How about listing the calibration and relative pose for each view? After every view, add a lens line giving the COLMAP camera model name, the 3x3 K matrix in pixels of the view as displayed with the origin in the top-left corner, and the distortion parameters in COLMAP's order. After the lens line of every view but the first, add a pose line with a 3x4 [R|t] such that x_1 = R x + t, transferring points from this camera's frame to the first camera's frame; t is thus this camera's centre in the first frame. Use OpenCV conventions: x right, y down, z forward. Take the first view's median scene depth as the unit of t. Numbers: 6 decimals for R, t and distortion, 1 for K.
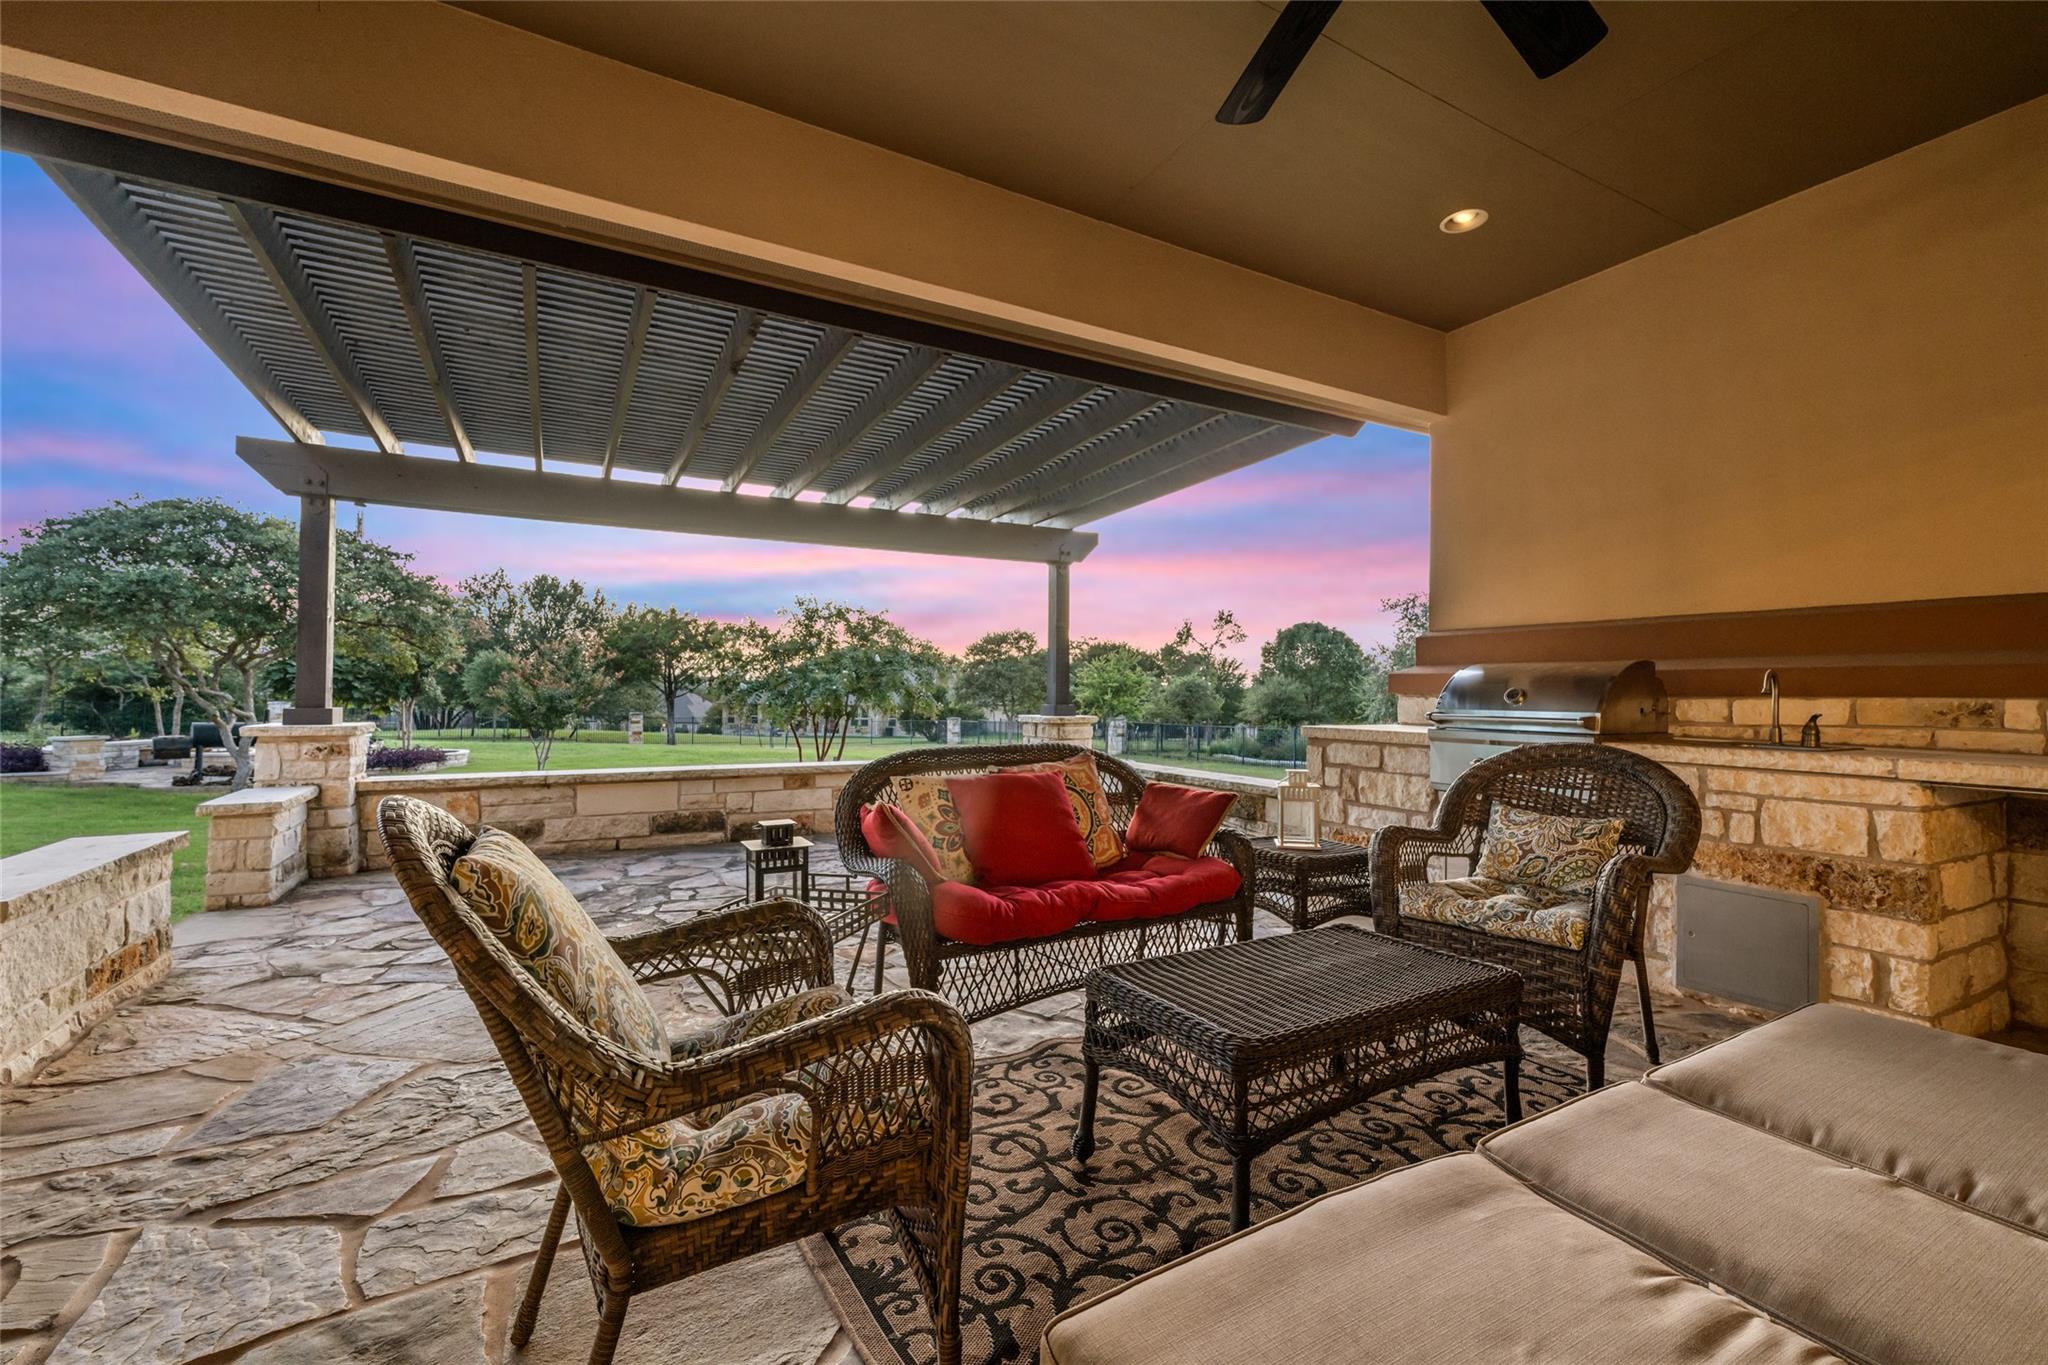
lens RADIAL K [[875.9, 0, 1058.7], [0, 875.9, 701.0], [0, 0, 1]] dist [-0.002185, -0.000329]
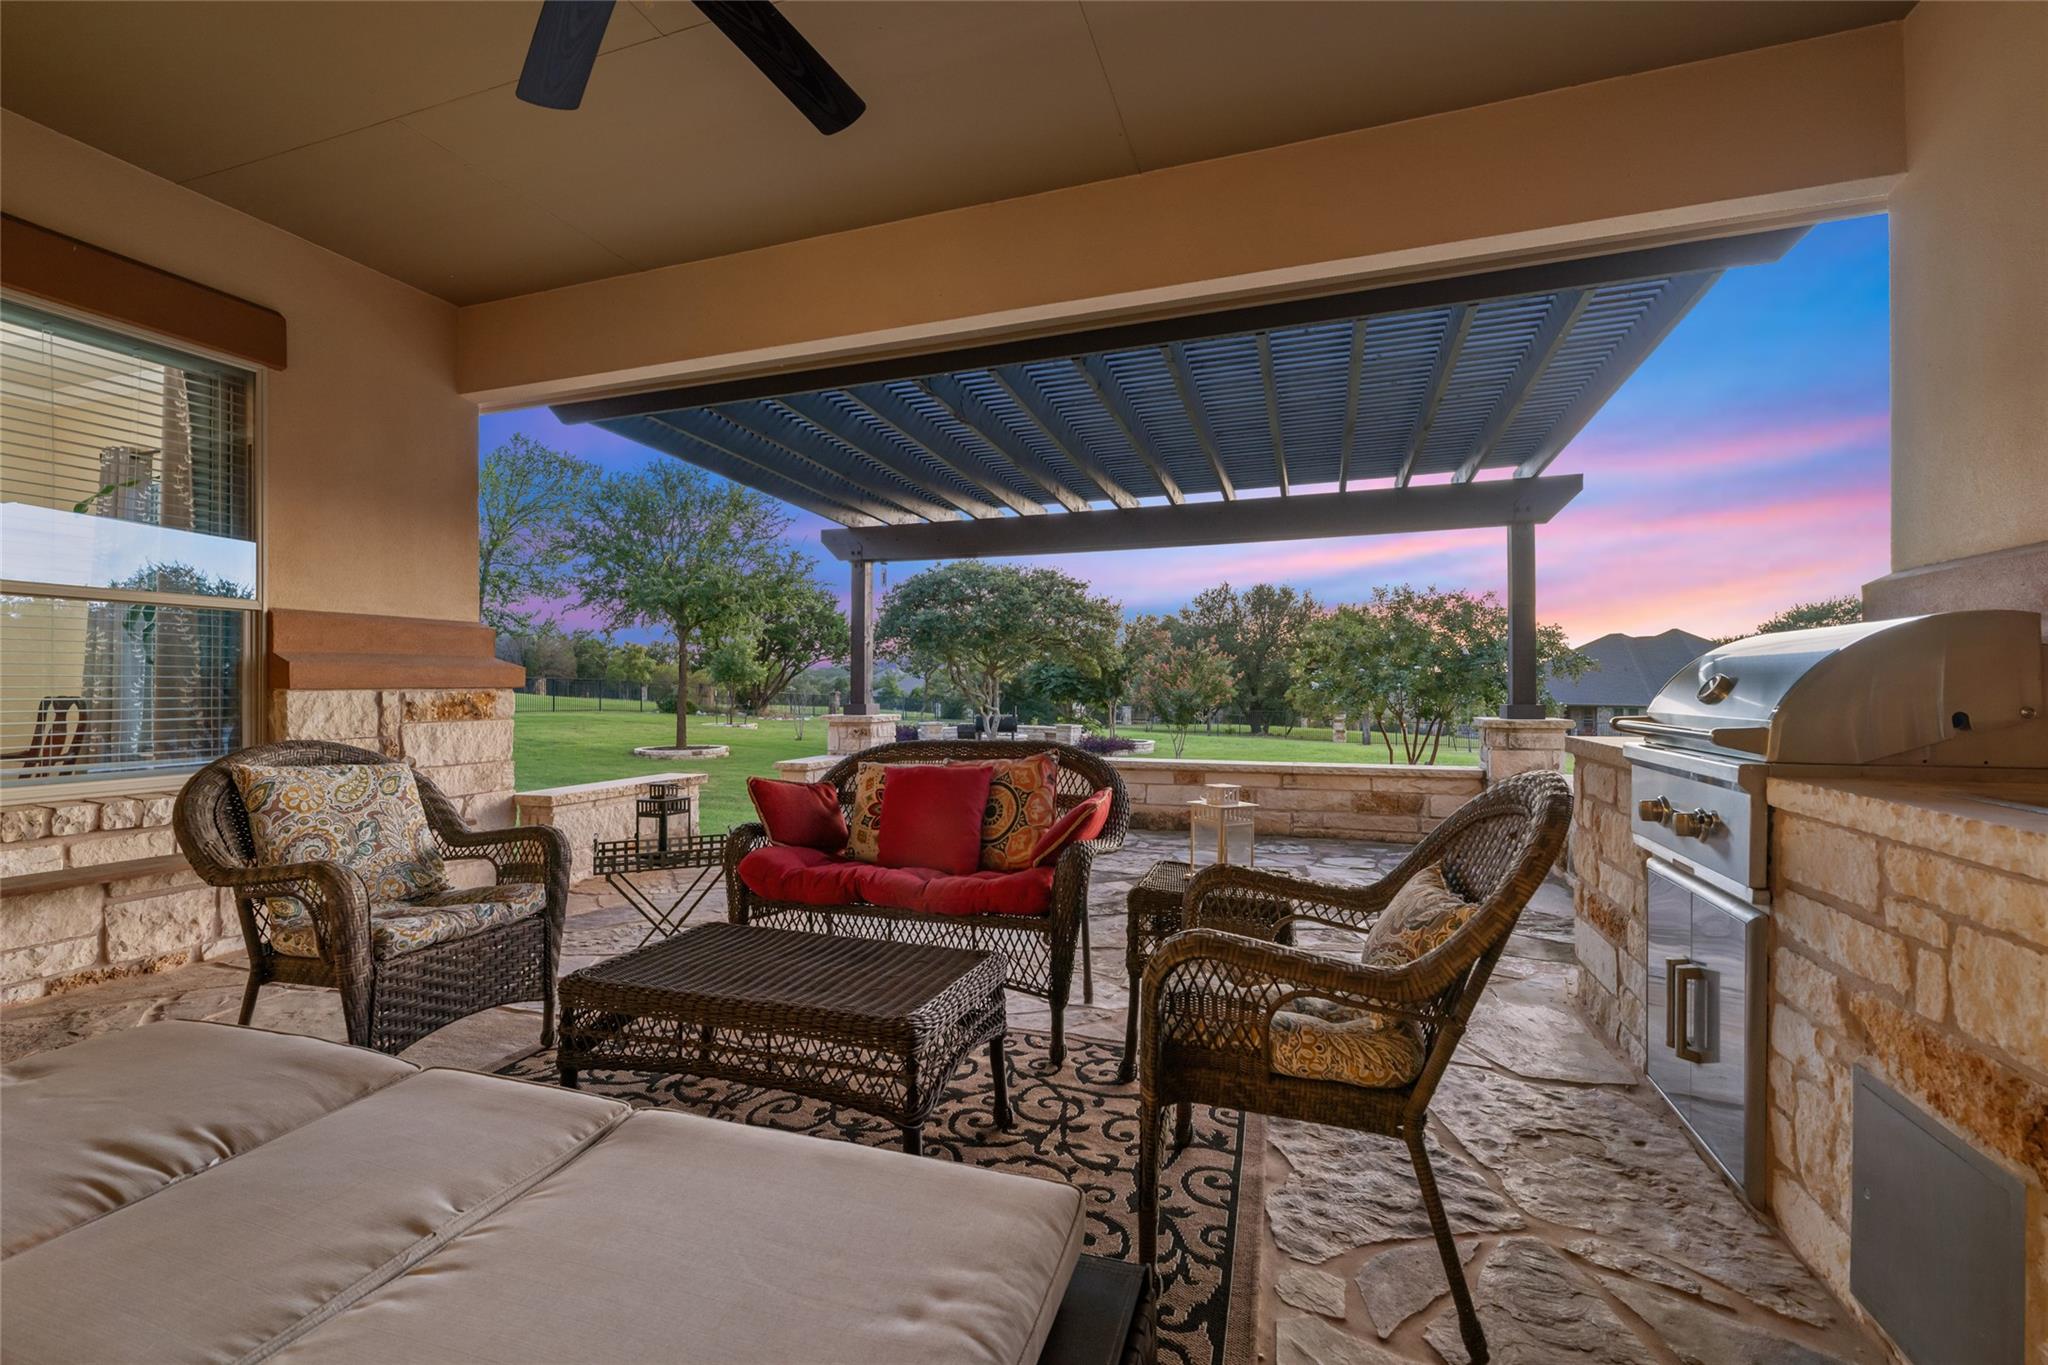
lens RADIAL K [[875.9, 0, 1025.8], [0, 875.9, 691.3], [0, 0, 1]] dist [-0.002185, -0.000329]
pose [[0.640768, -0.010313, -0.767665, 0.182379], [0.002212, 0.999930, -0.011587, 0.000710], [0.767731, 0.005727, 0.640746, 0.082421]]
